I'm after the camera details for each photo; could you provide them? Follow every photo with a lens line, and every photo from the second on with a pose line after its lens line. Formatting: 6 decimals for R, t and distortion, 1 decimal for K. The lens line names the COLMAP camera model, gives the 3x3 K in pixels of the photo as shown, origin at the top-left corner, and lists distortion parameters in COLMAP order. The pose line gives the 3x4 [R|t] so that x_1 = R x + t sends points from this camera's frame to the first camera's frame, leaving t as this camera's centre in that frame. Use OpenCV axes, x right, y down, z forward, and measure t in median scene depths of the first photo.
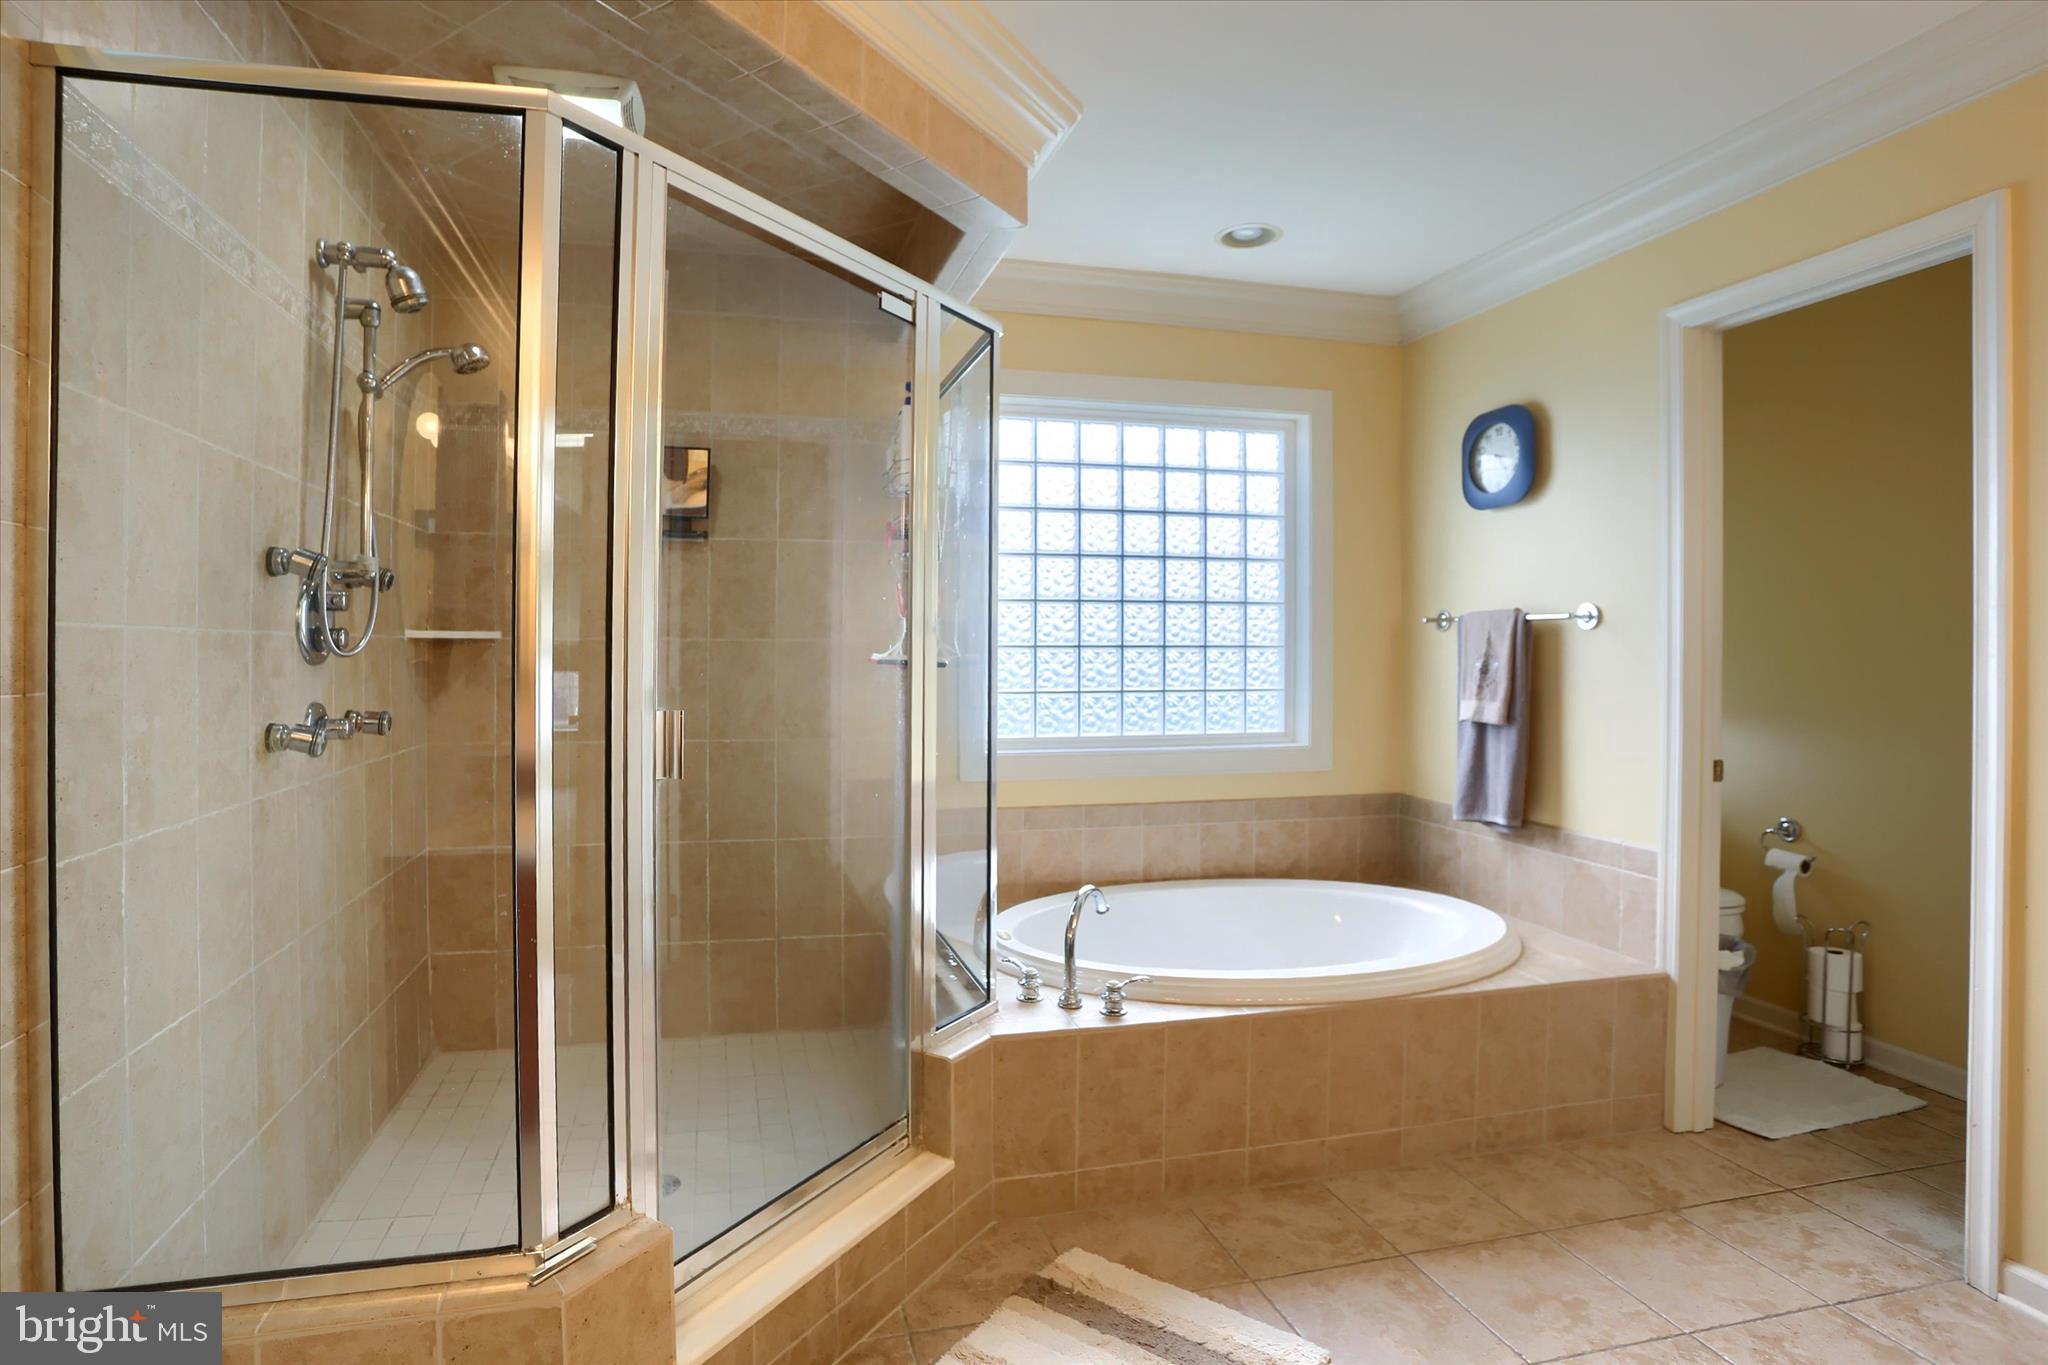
lens RADIAL K [[1076.8, 0, 950.5], [0, 1076.8, 657.8], [0, 0, 1]] dist [-0.024225, -0.000020]
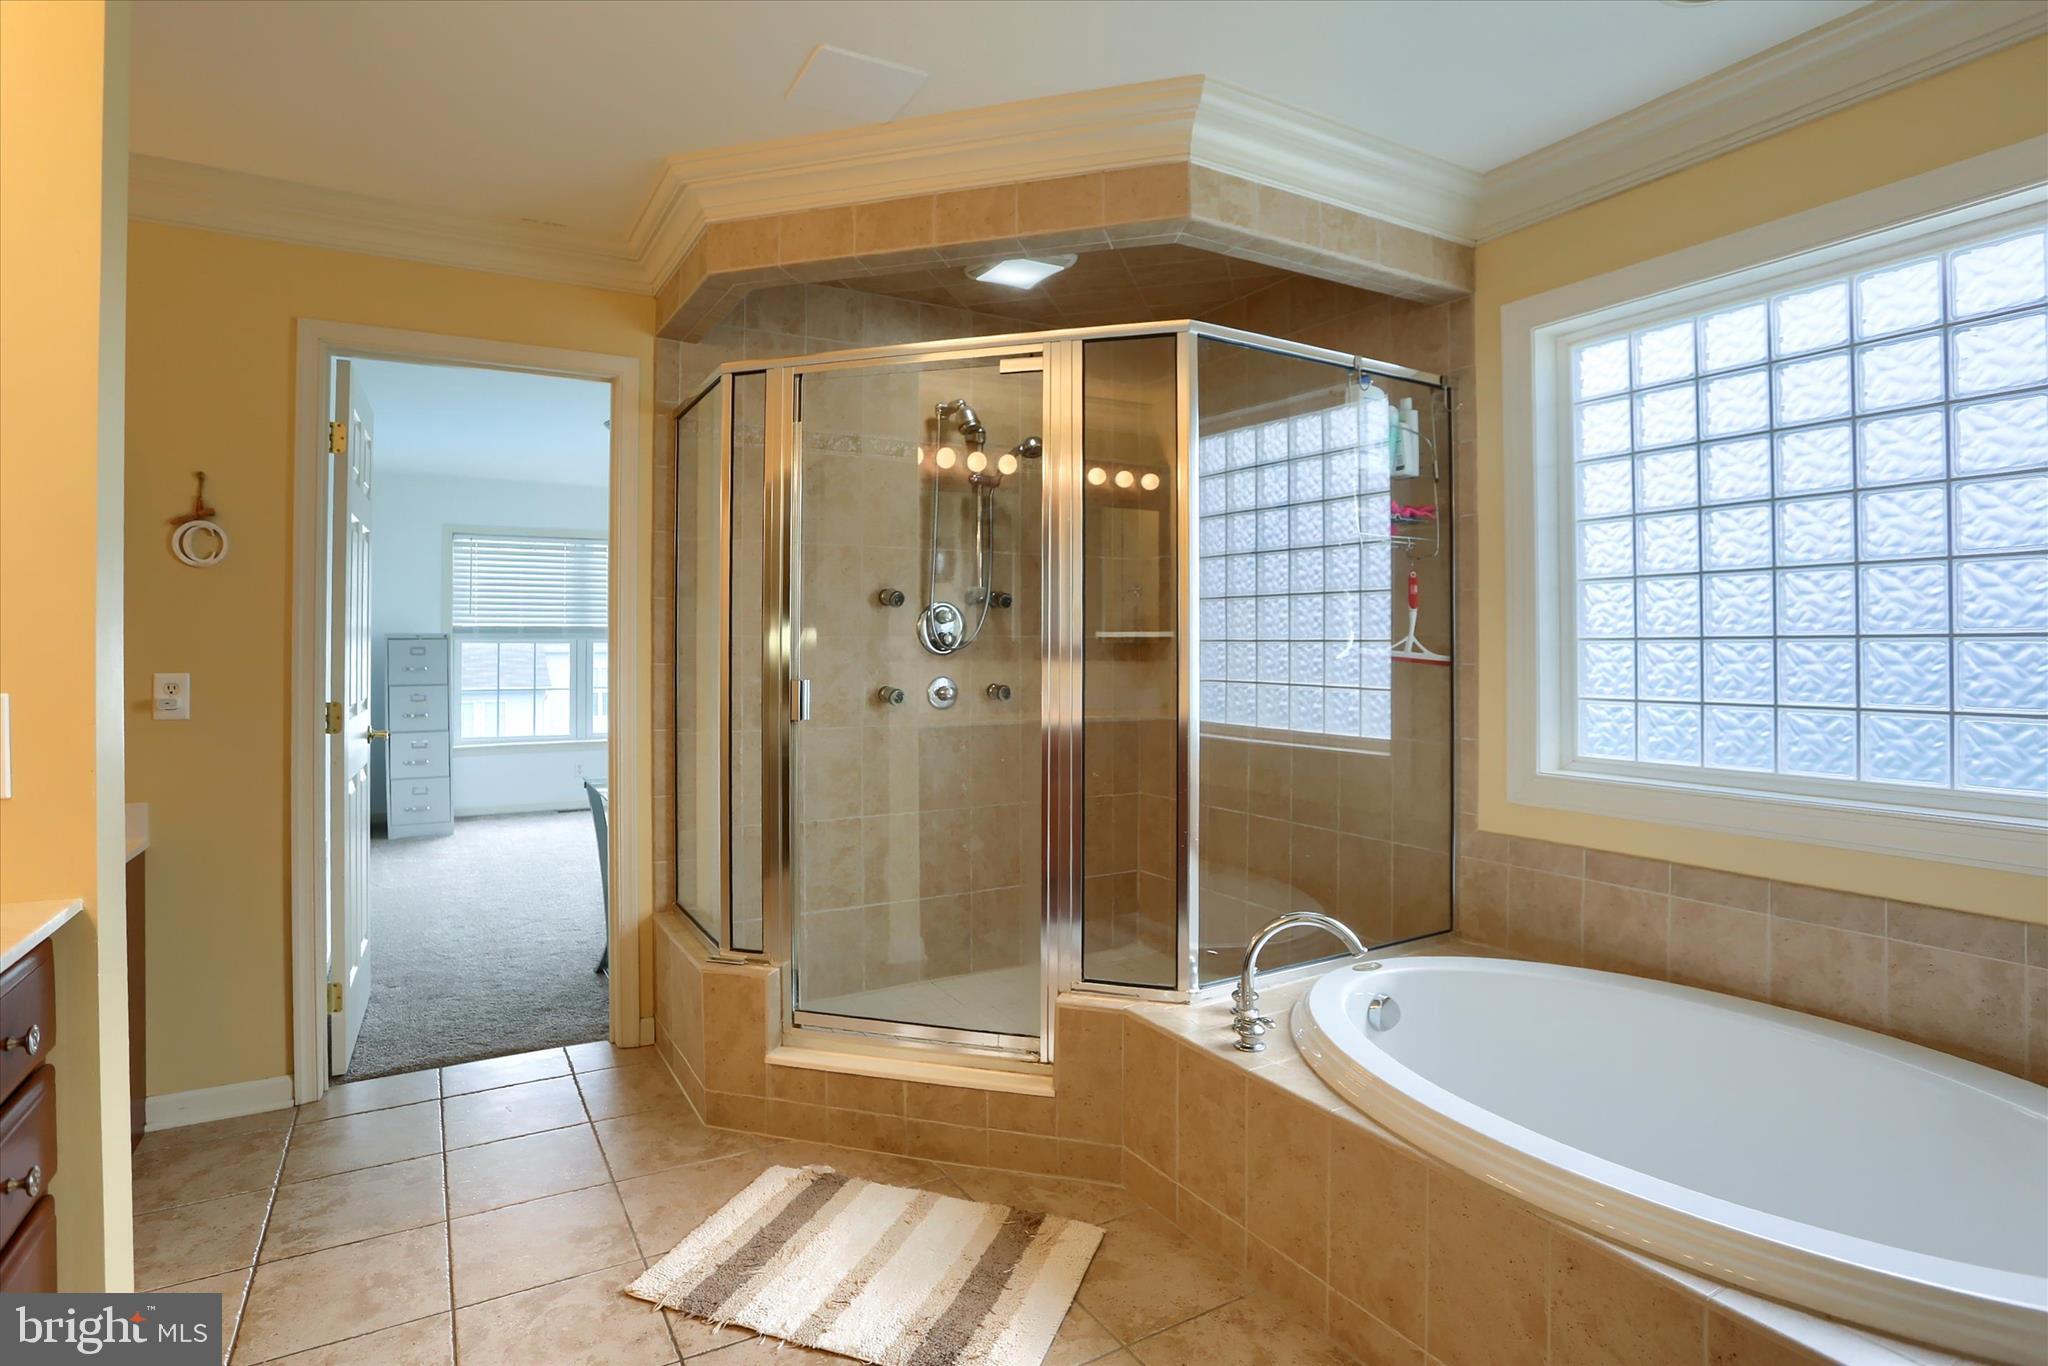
lens RADIAL K [[1002.4, 0, 978.7], [0, 1002.4, 643.3], [0, 0, 1]] dist [-0.018934, 0.001099]
pose [[0.290648, -0.005267, -0.956816, 0.707656], [-0.005804, 0.999957, -0.007268, -0.000016], [0.956813, 0.007666, 0.290605, 0.430338]]
